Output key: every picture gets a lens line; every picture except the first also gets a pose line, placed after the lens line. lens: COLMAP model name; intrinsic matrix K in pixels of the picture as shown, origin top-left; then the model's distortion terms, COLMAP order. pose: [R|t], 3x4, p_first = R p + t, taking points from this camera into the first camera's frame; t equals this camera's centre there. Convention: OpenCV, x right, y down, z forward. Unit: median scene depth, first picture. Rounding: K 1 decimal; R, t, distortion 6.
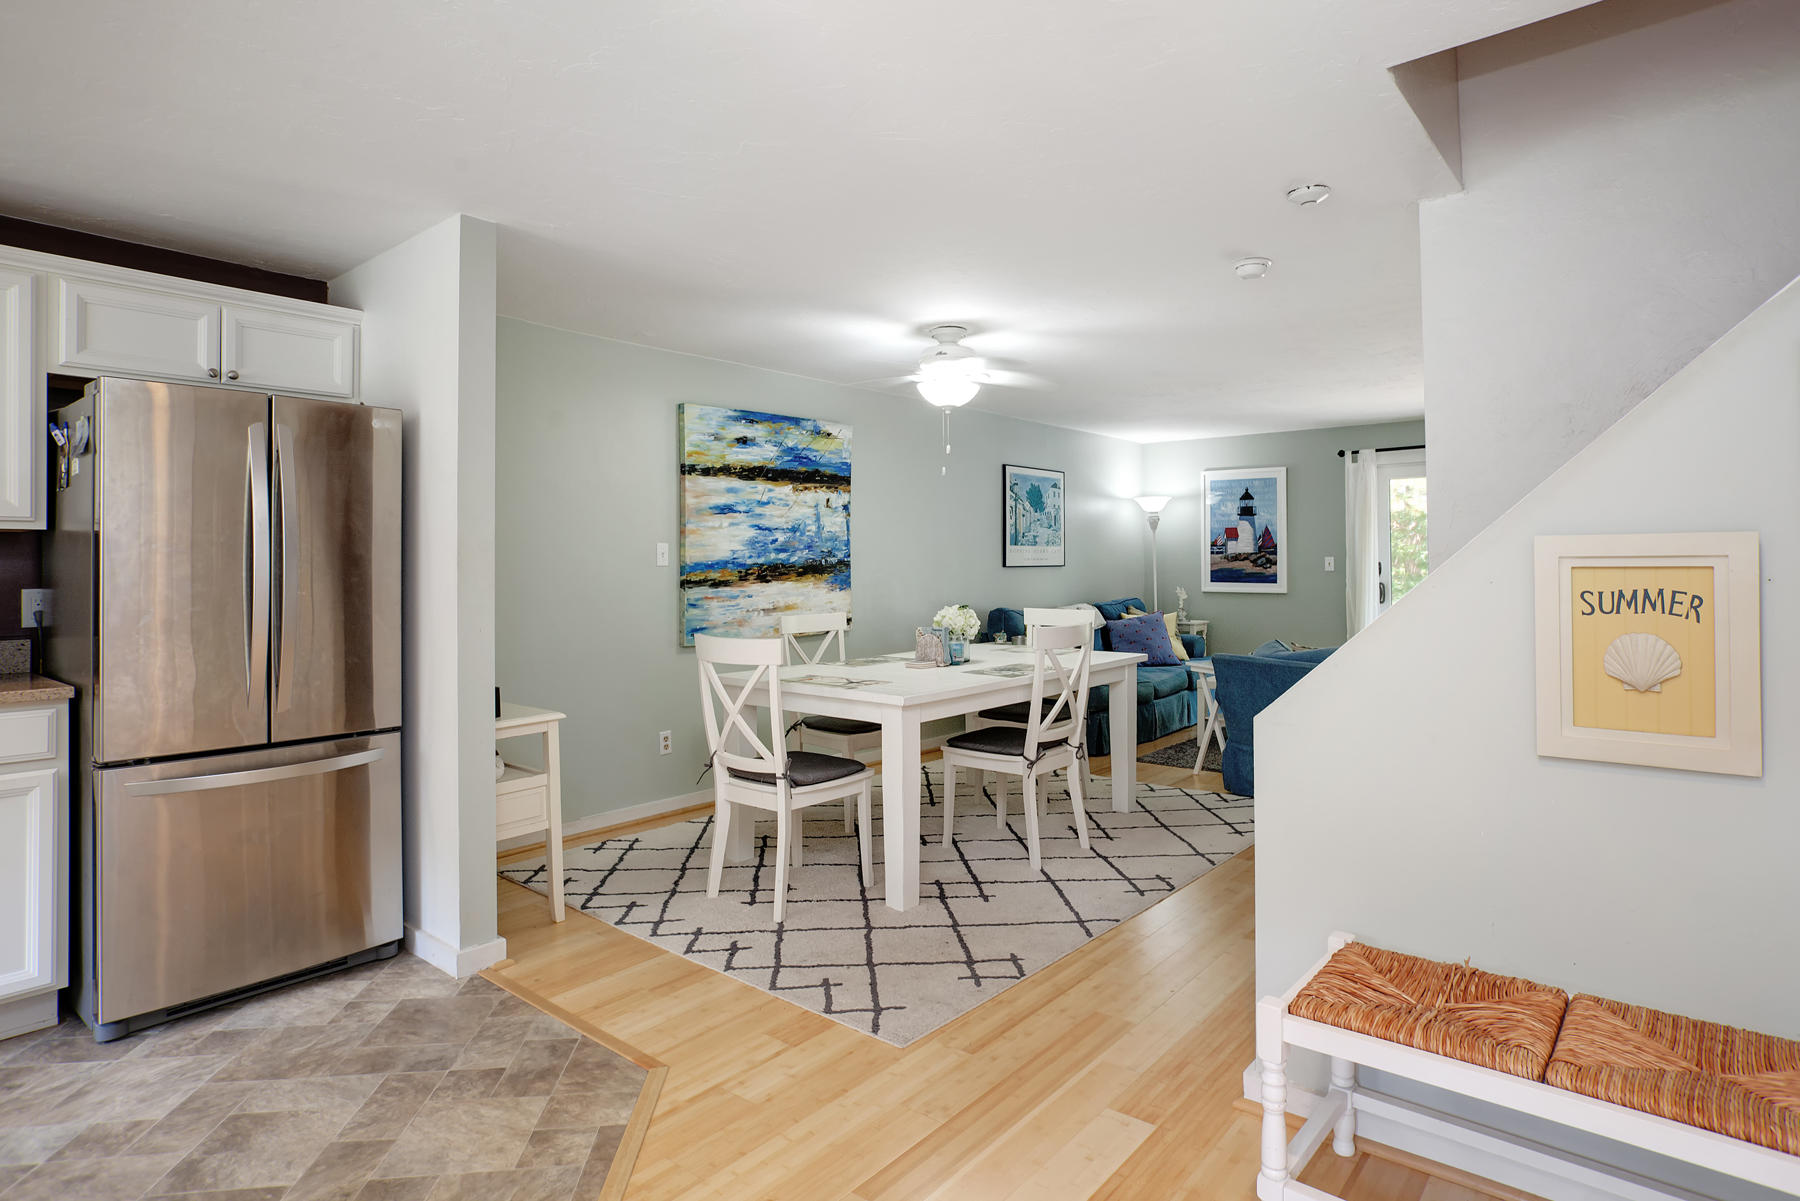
lens RADIAL K [[957.0, 0, 889.1], [0, 957.0, 575.6], [0, 0, 1]] dist [-0.047924, 0.030102]
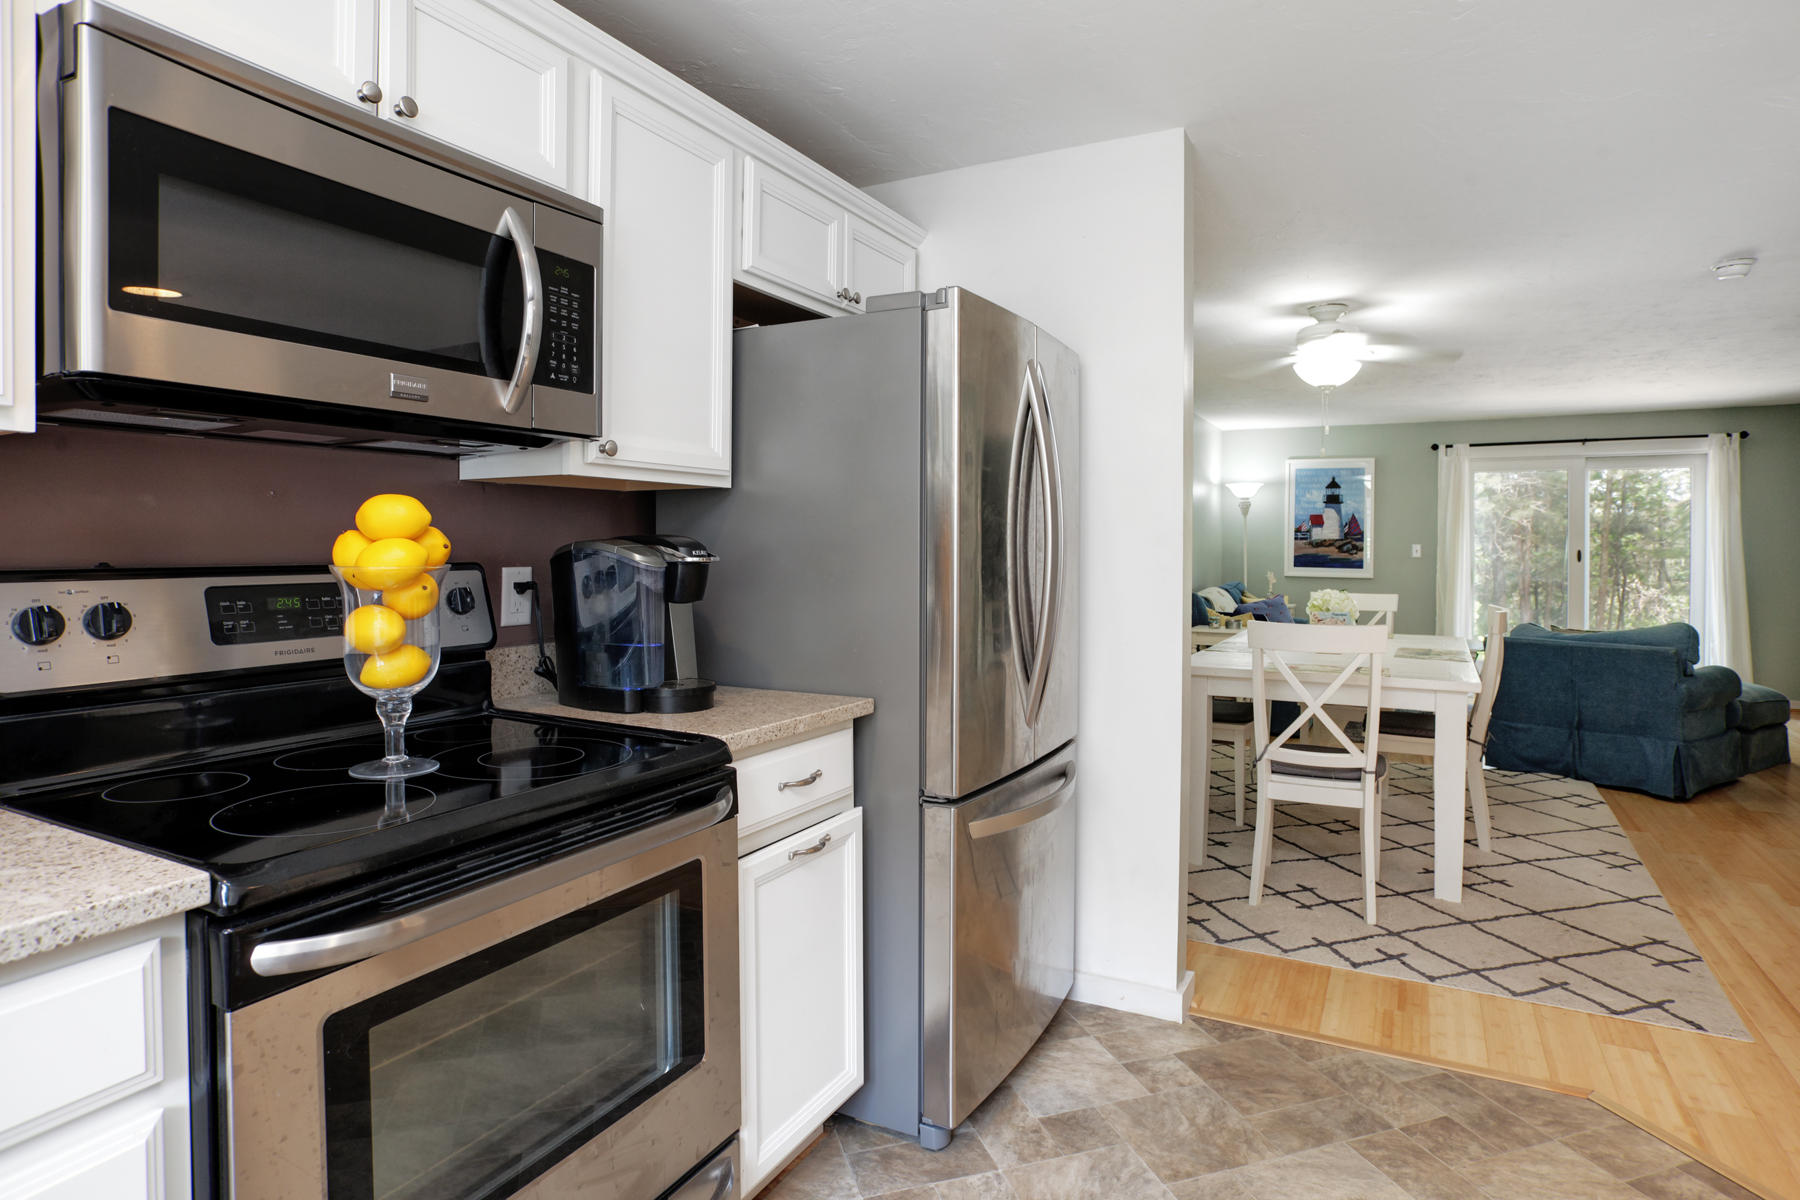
lens RADIAL K [[961.3, 0, 862.2], [0, 961.3, 593.4], [0, 0, 1]] dist [-0.071976, 0.027498]
pose [[0.981010, 0.000971, 0.193953, -0.816556], [-0.007715, 0.999391, 0.034020, 0.009945], [-0.193802, -0.034870, 0.980421, 0.208038]]
